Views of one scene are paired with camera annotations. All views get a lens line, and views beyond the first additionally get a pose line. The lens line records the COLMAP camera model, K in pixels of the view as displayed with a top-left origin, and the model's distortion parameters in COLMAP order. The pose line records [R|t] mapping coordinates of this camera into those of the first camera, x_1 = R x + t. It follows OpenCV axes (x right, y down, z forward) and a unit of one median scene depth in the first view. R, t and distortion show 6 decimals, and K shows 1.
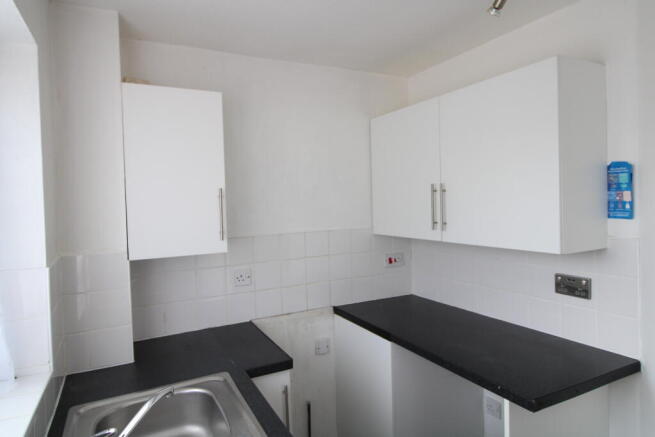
lens RADIAL K [[402.2, 0, 336.0], [0, 402.2, 212.1], [0, 0, 1]] dist [-0.001379, -0.003967]
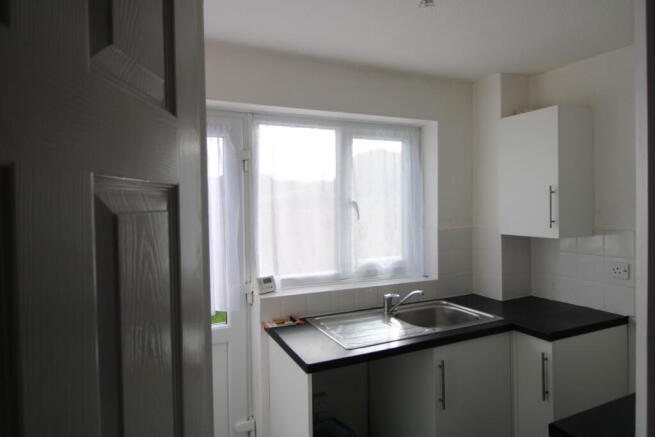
lens RADIAL K [[402.2, 0, 336.0], [0, 402.2, 212.1], [0, 0, 1]] dist [-0.001379, -0.003967]
pose [[-0.030461, 0.043585, -0.998585, 0.937513], [-0.008660, 0.999000, 0.043867, -0.024362], [0.999498, 0.009984, -0.030053, 0.383303]]
